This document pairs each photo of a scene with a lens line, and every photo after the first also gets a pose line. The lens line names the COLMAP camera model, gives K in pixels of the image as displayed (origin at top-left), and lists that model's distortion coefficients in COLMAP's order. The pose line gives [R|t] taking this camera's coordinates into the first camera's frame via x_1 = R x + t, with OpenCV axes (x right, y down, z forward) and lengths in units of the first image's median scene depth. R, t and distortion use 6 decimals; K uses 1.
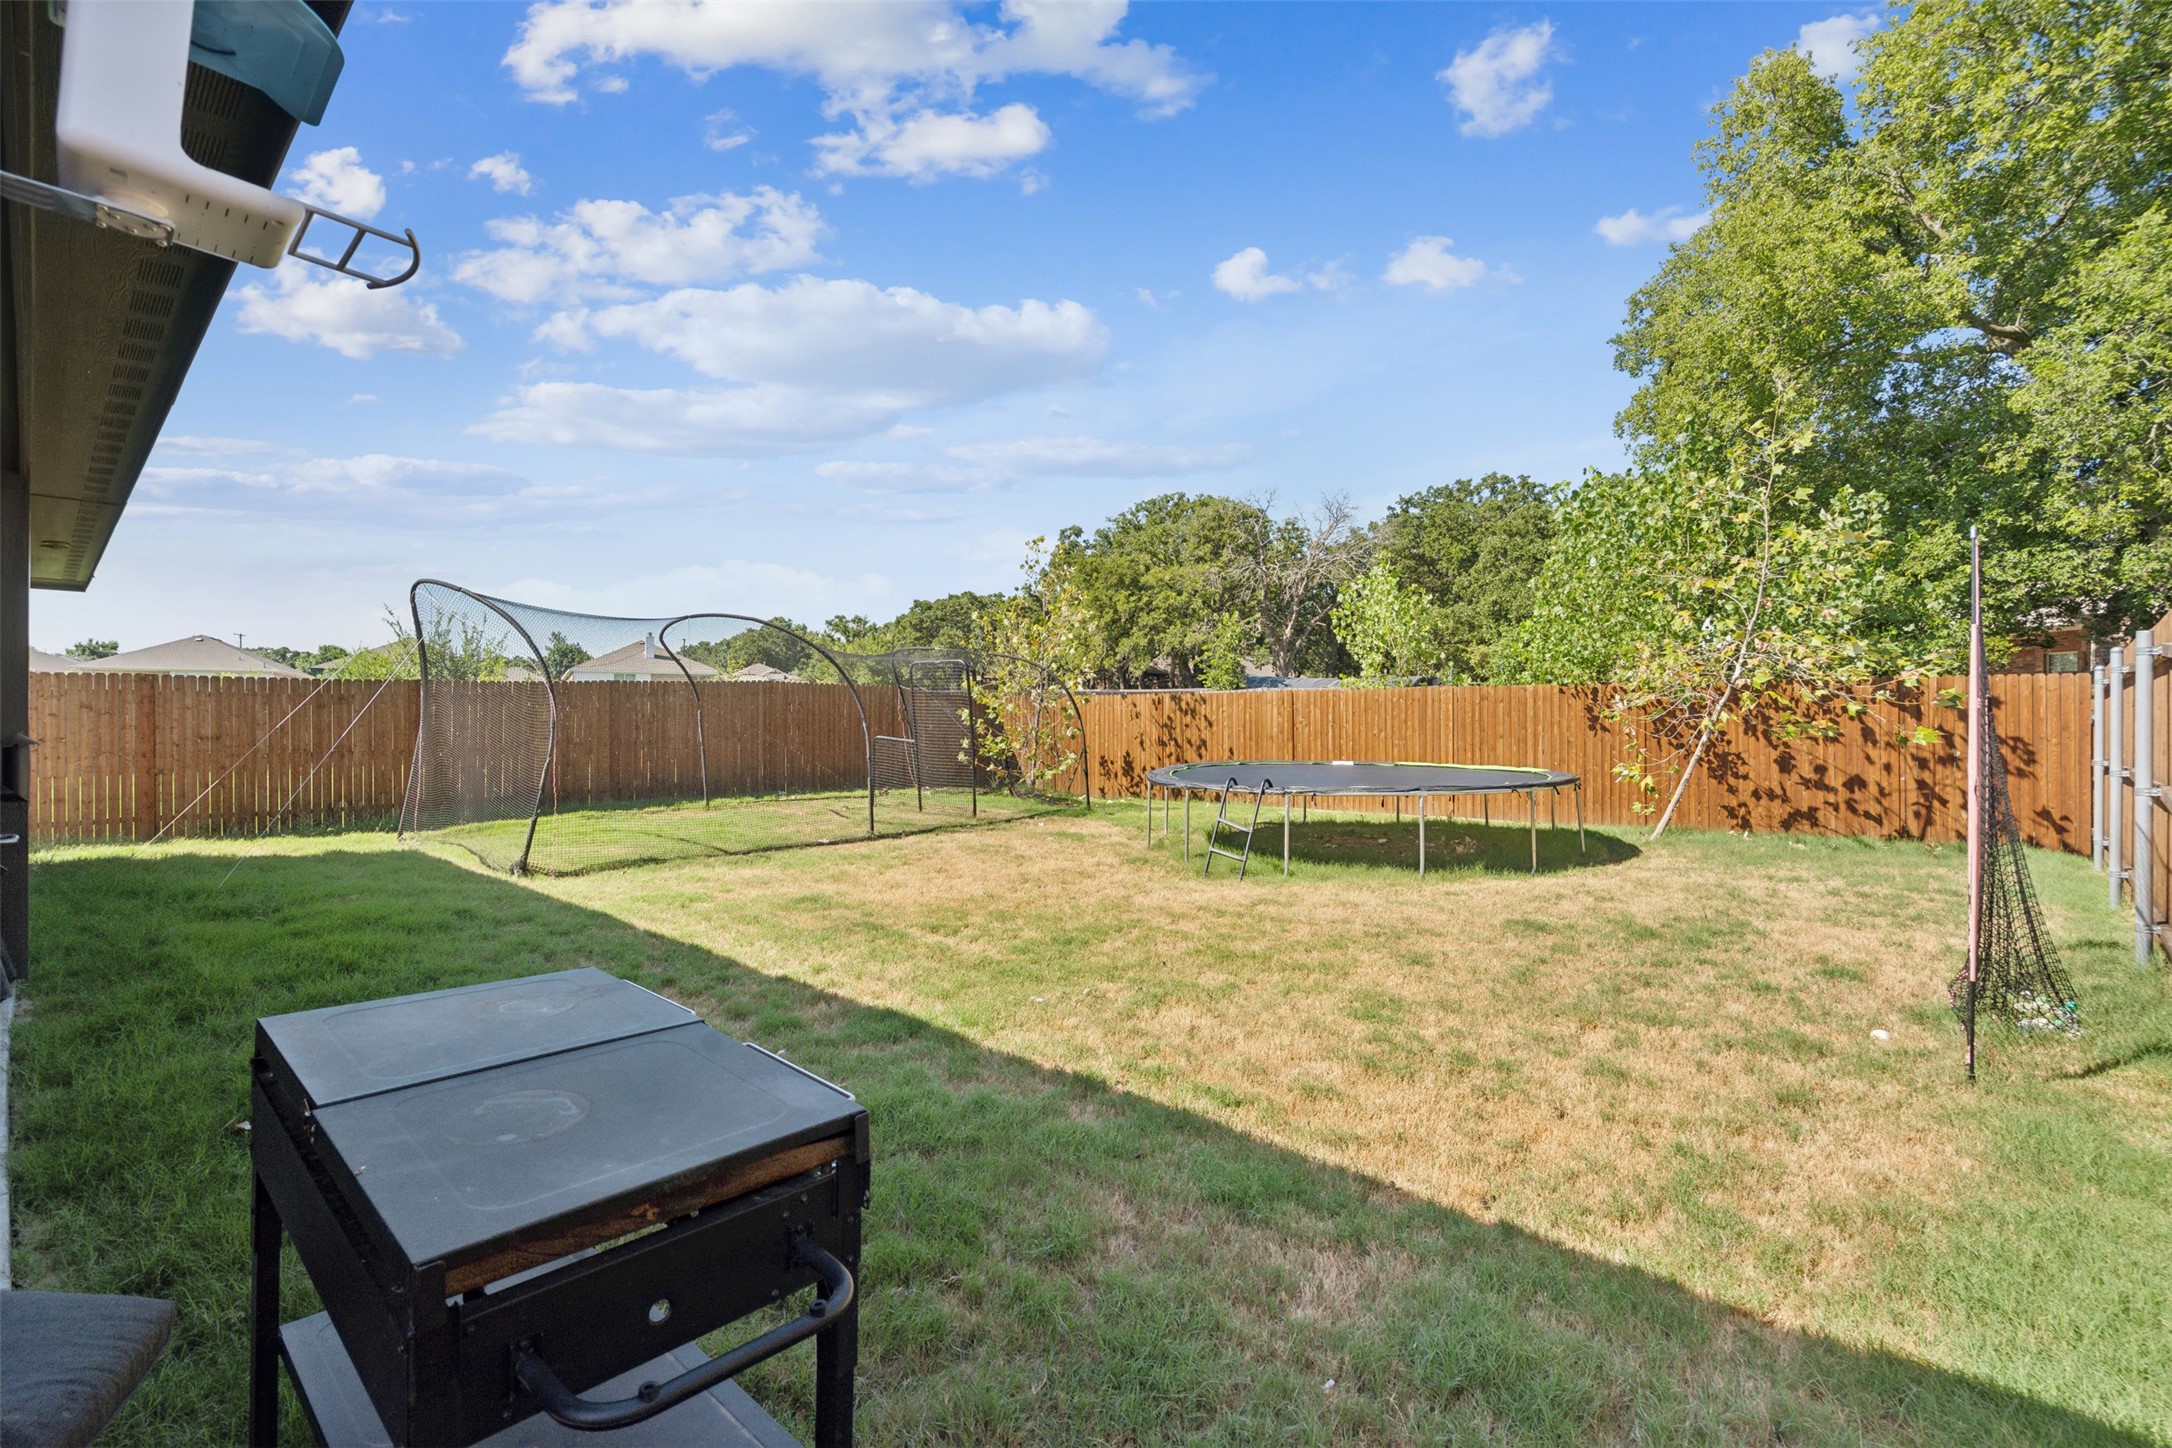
lens RADIAL K [[939.0, 0, 1079.2], [0, 939.0, 709.8], [0, 0, 1]] dist [-0.013392, 0.000081]
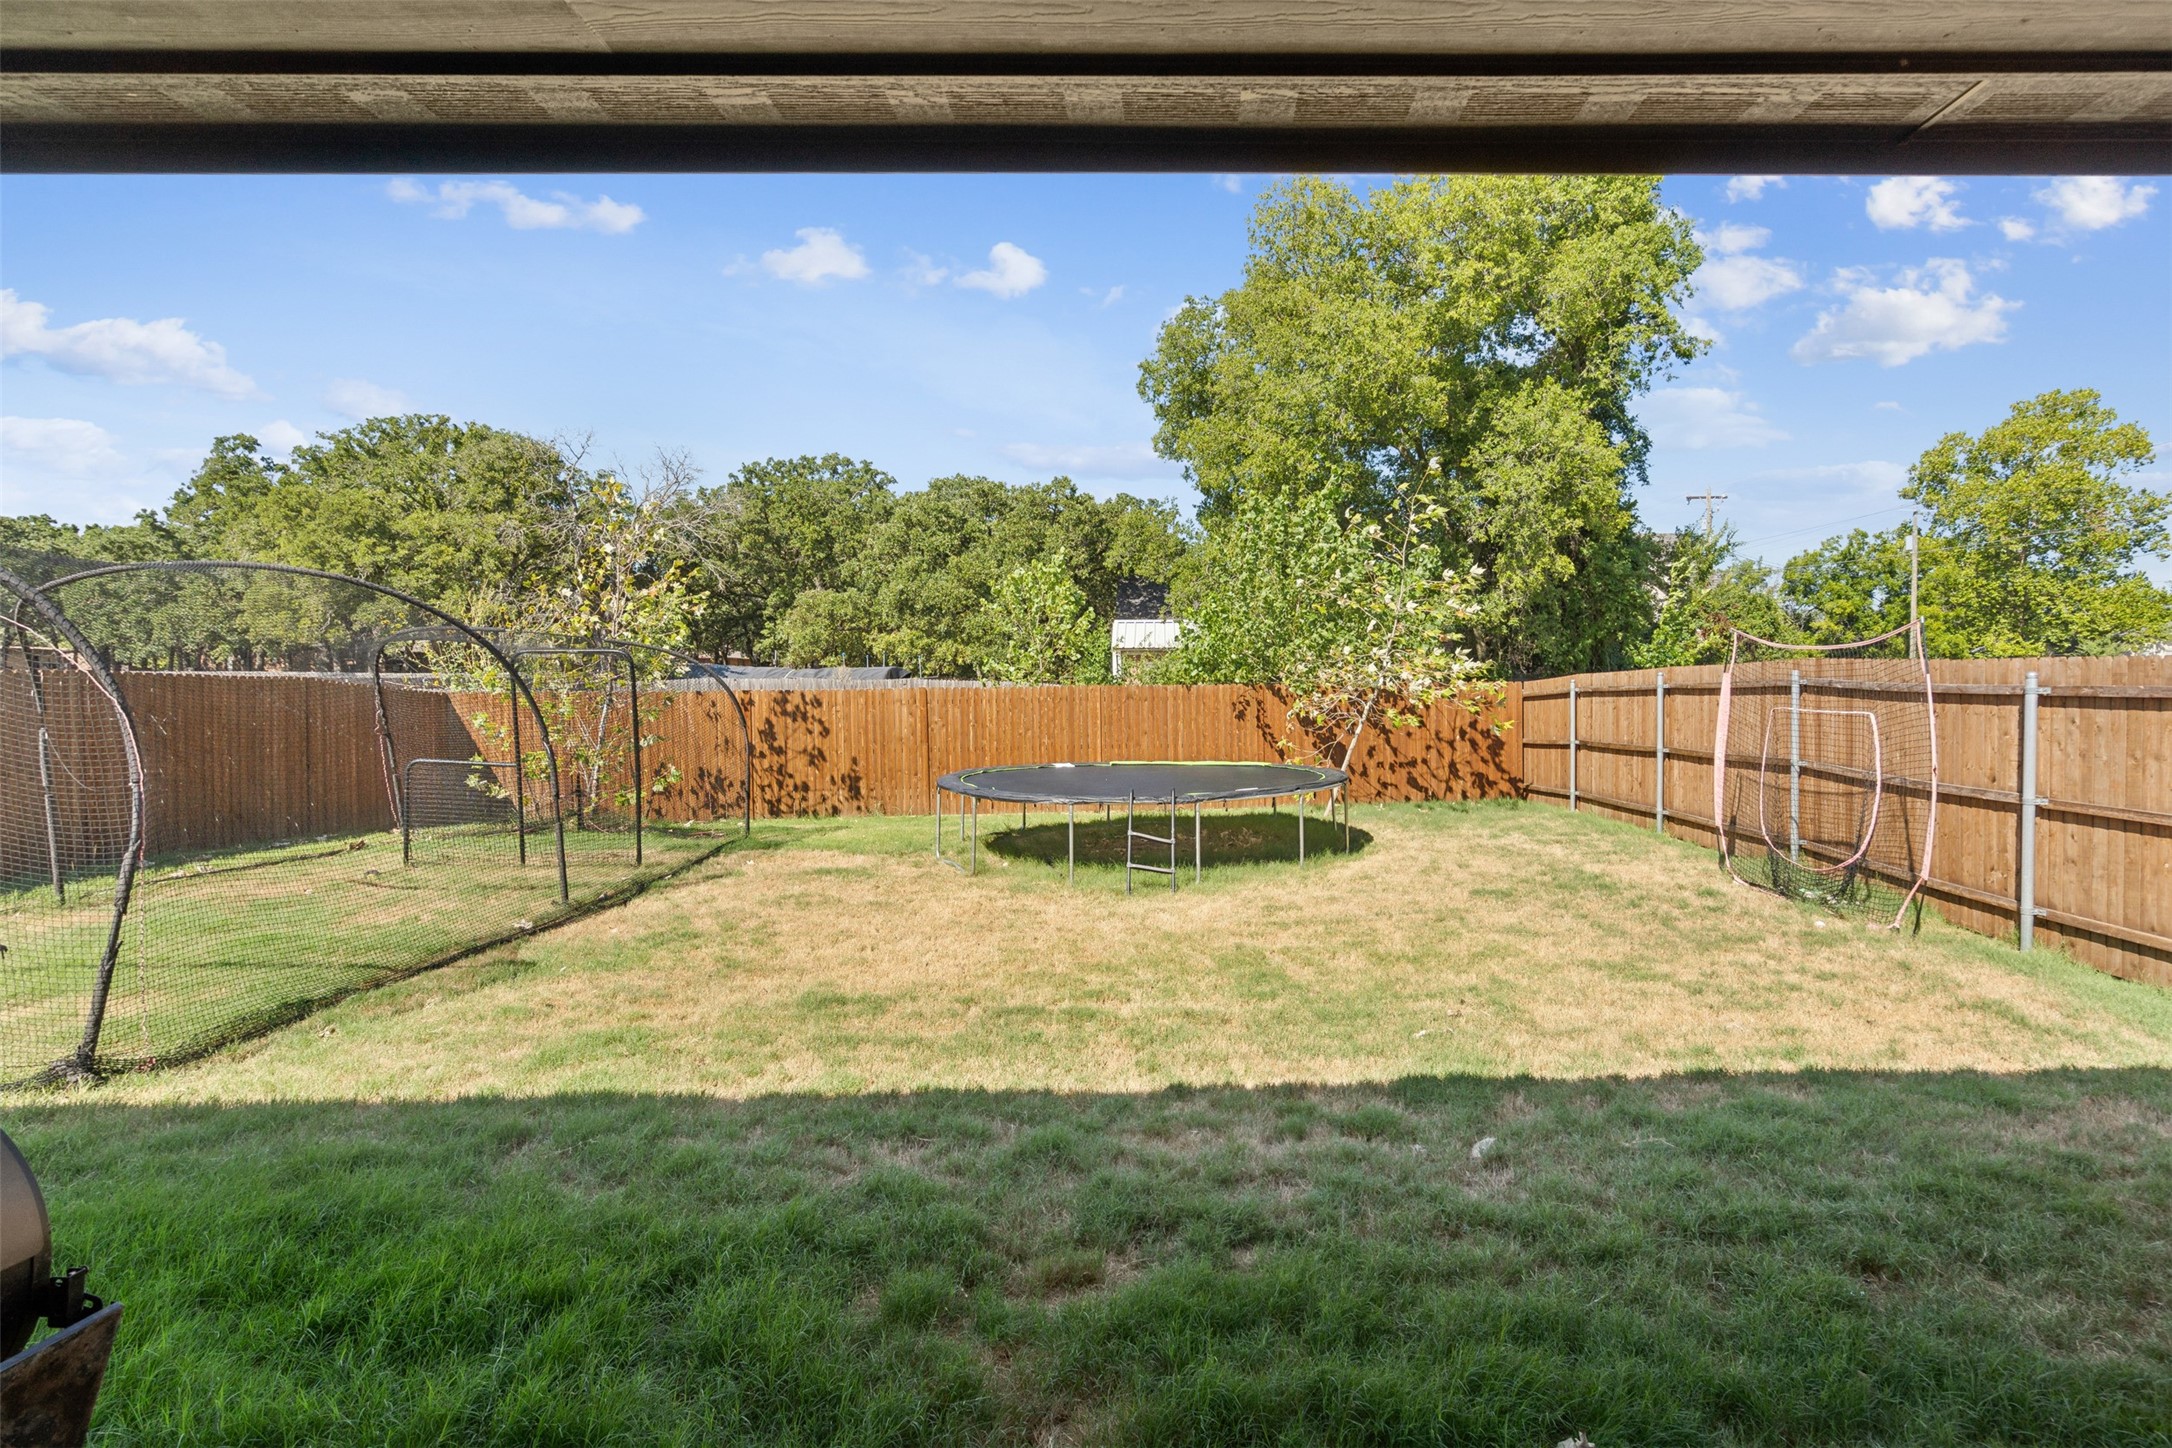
lens RADIAL K [[1026.5, 0, 1078.6], [0, 1026.5, 699.1], [0, 0, 1]] dist [-0.005416, 0.000501]
pose [[0.738263, -0.009237, 0.674450, -0.091753], [0.005882, 0.999956, 0.007256, -0.004230], [-0.674487, -0.001390, 0.738285, 0.040621]]
